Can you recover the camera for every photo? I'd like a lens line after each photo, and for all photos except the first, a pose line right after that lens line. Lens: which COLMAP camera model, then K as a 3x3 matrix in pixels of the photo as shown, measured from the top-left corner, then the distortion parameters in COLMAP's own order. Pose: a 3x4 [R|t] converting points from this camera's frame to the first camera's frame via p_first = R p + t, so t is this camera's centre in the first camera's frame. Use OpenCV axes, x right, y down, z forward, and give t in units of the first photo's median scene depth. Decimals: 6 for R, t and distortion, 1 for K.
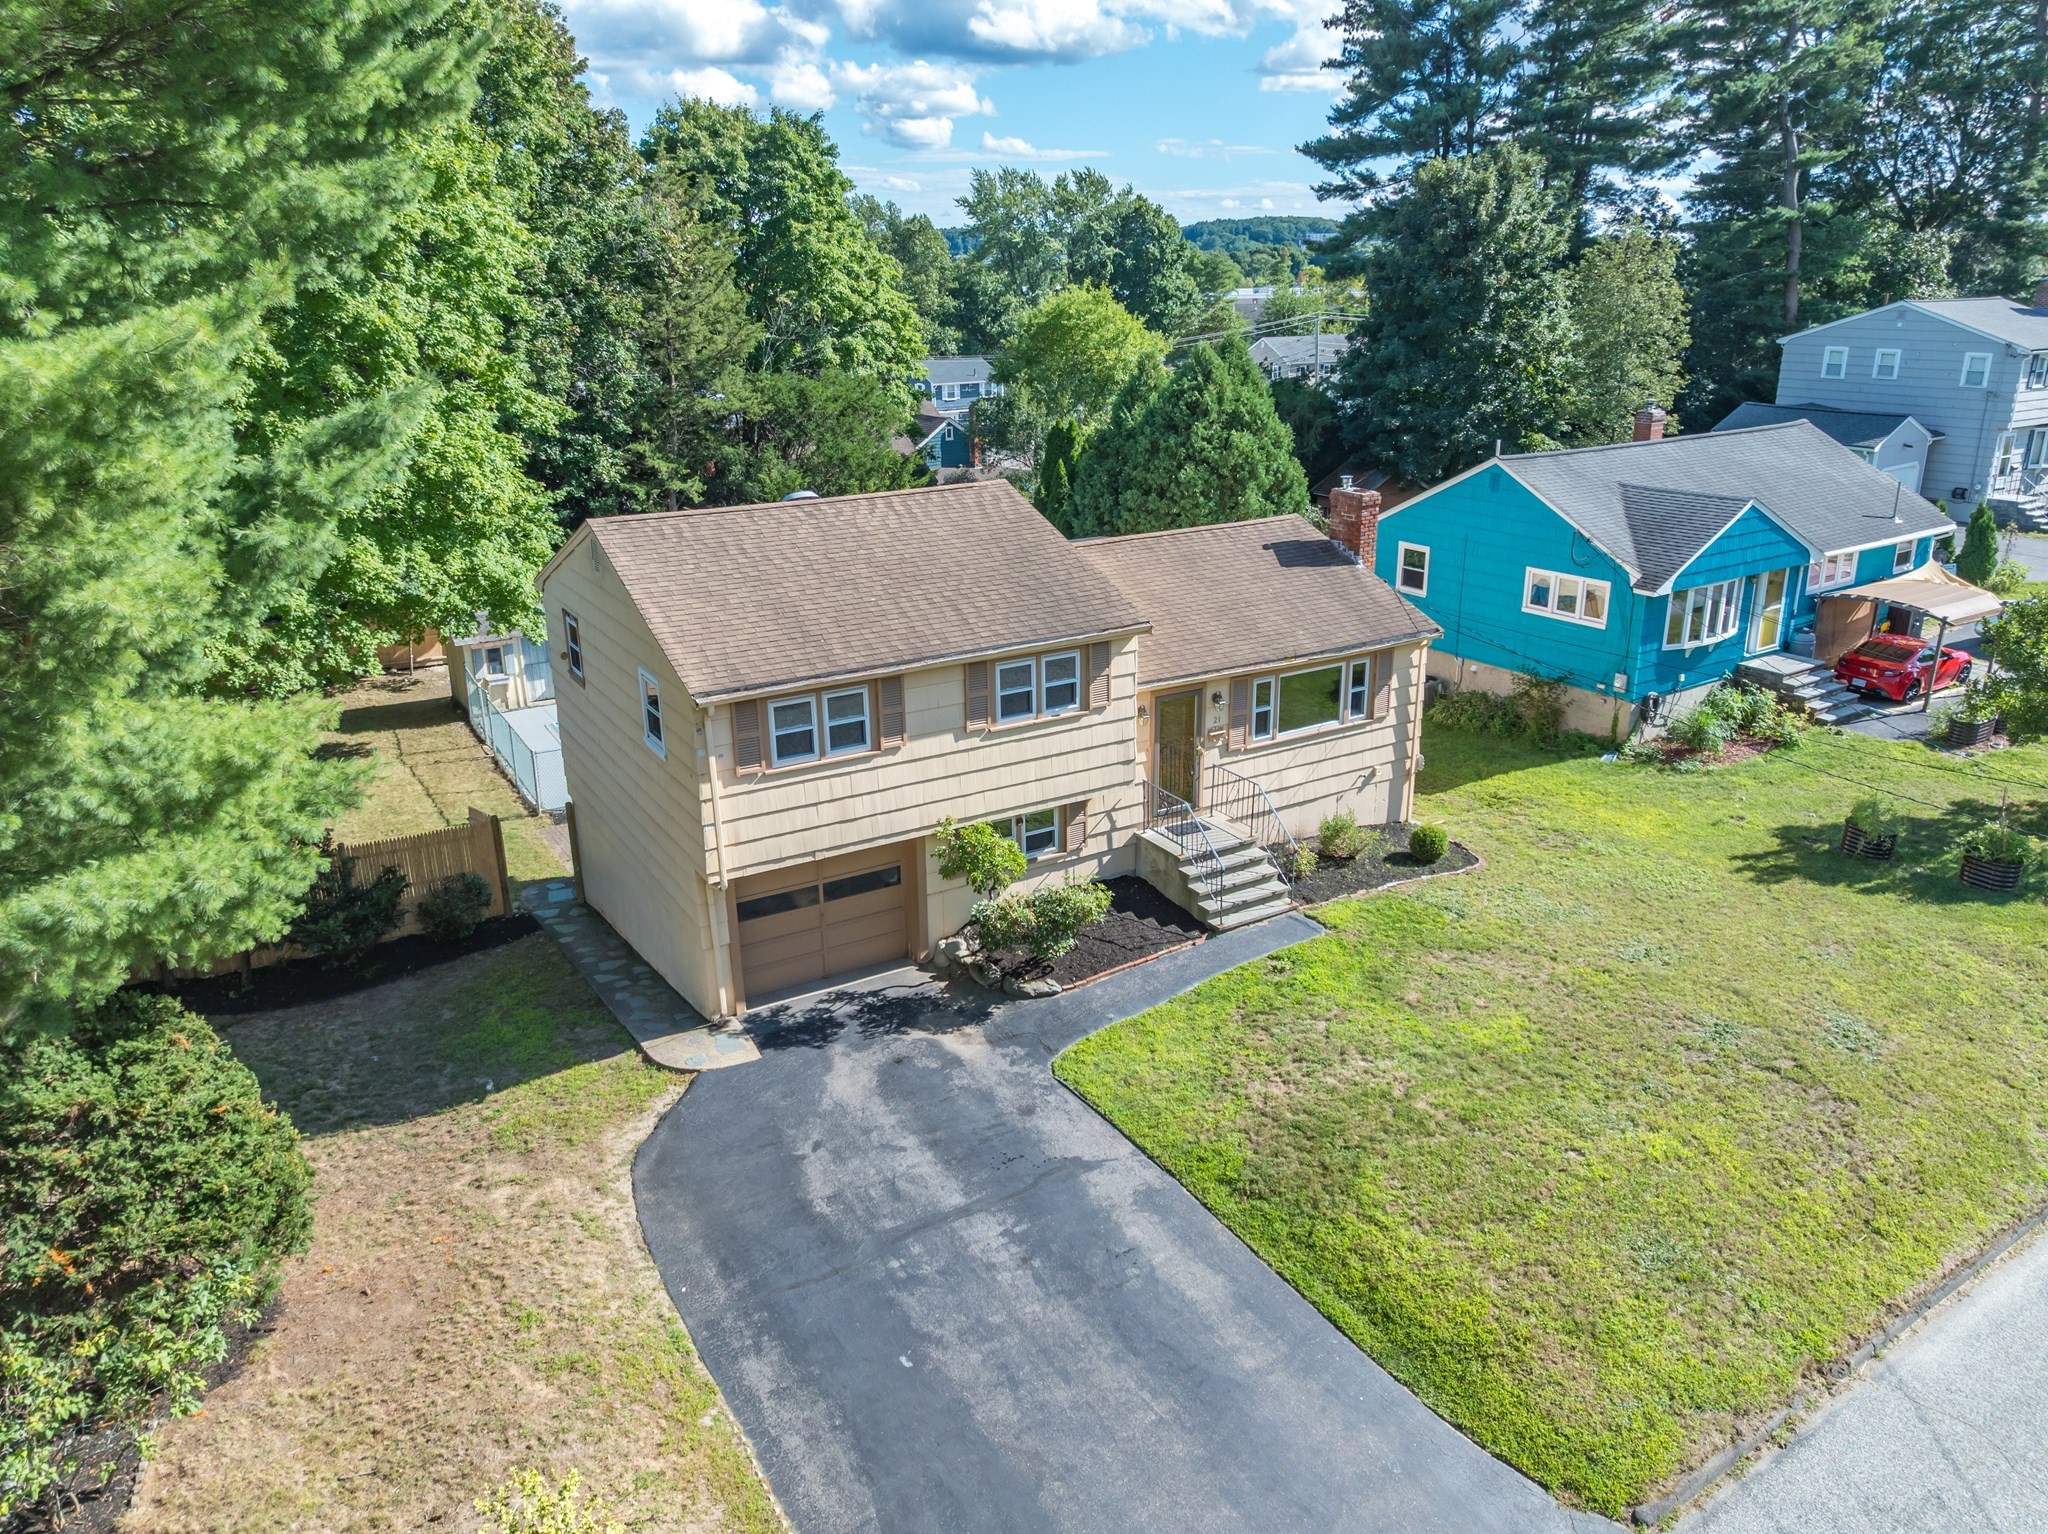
lens RADIAL K [[1449.0, 0, 1032.2], [0, 1449.0, 774.5], [0, 0, 1]] dist [-0.038962, -0.009828]
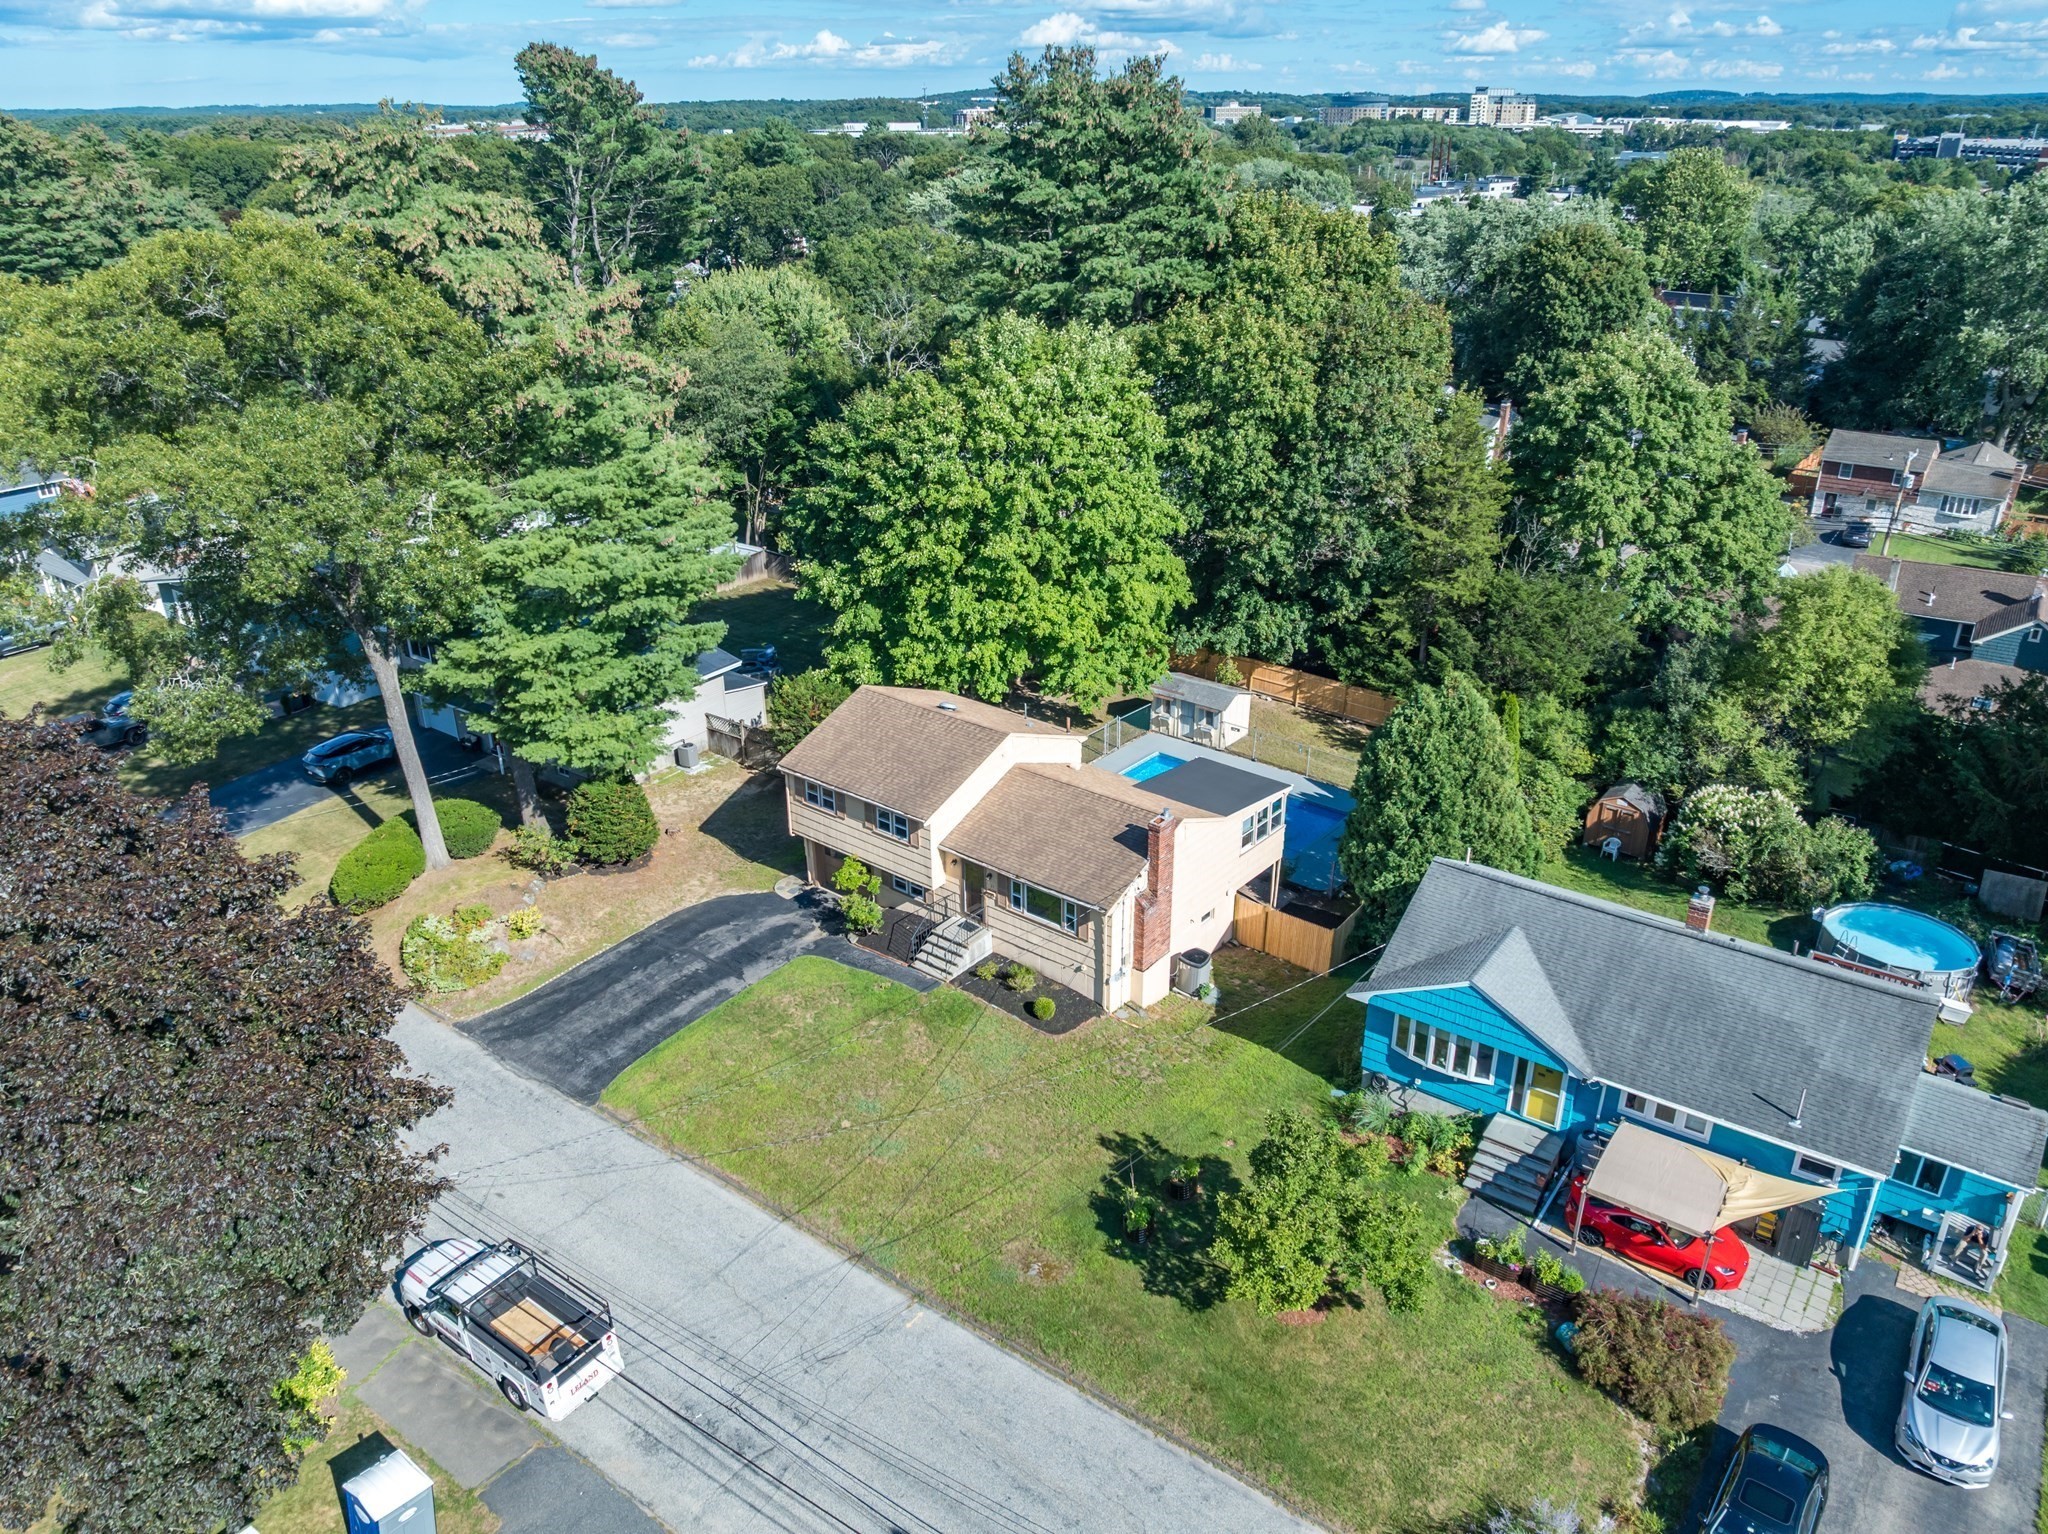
lens RADIAL K [[1449.0, 0, 1032.2], [0, 1449.0, 774.5], [0, 0, 1]] dist [-0.038962, -0.009828]
pose [[0.342594, 0.407751, -0.846385, 1.843567], [-0.310446, 0.899432, 0.307646, -0.839378], [0.886709, 0.157359, 0.434725, 0.183208]]
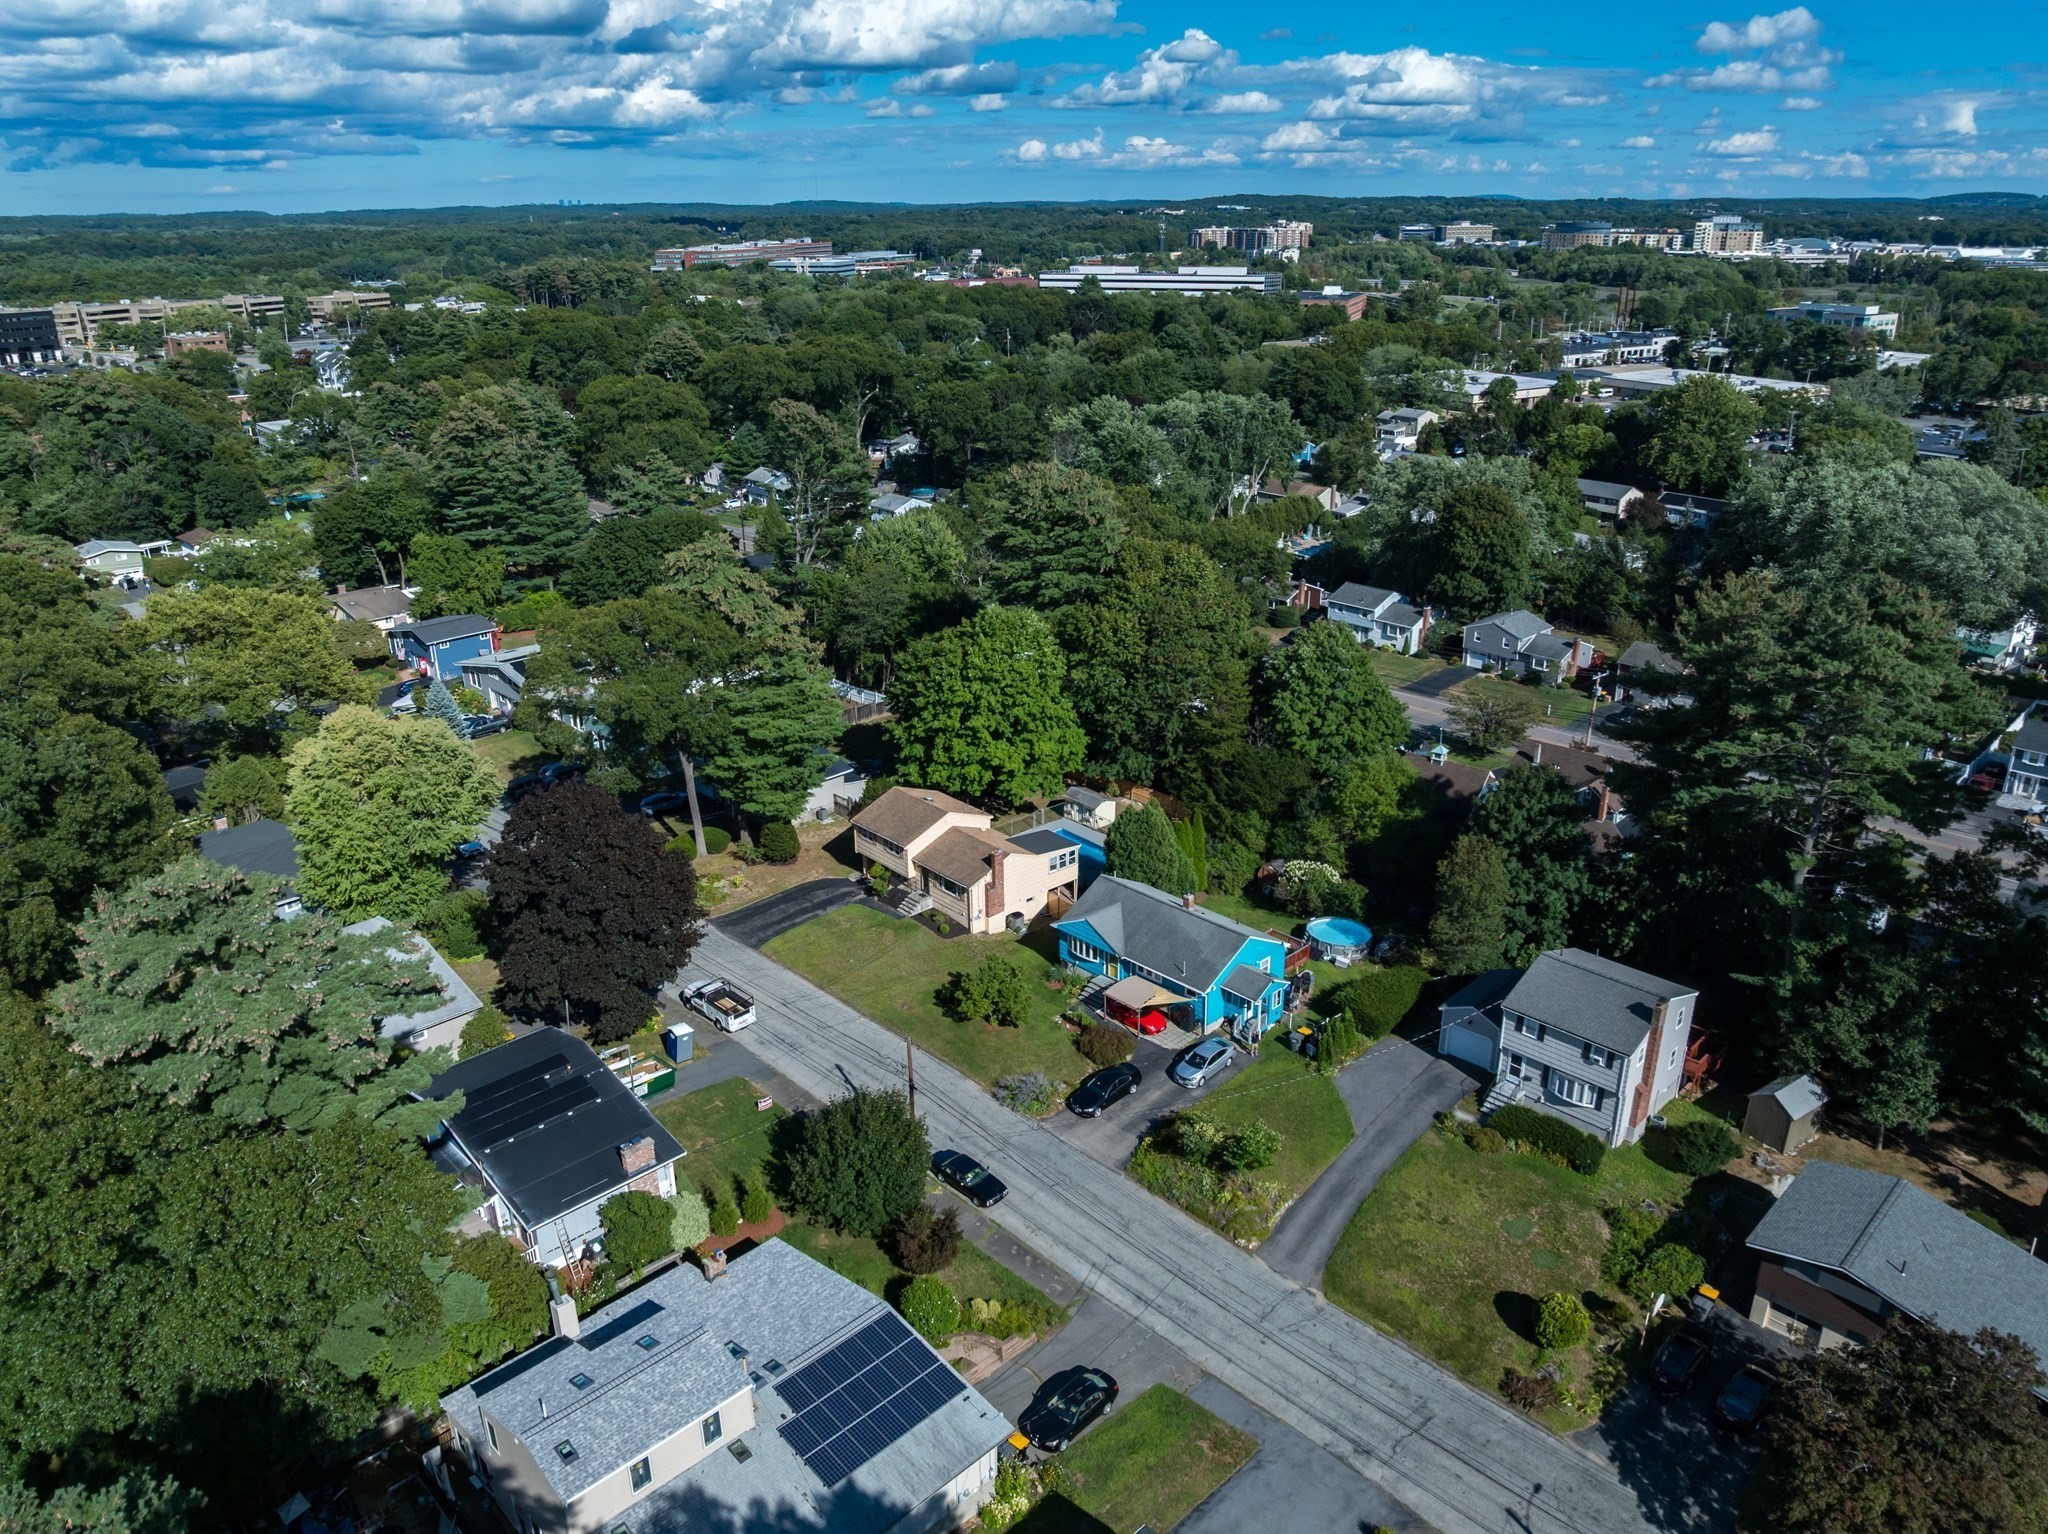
lens RADIAL K [[1449.0, 0, 1032.2], [0, 1449.0, 774.5], [0, 0, 1]] dist [-0.038962, -0.009828]
pose [[0.185219, 0.374474, -0.908550, 4.437237], [-0.322261, 0.896566, 0.303838, -1.914838], [0.928354, 0.236513, 0.286739, -0.091857]]
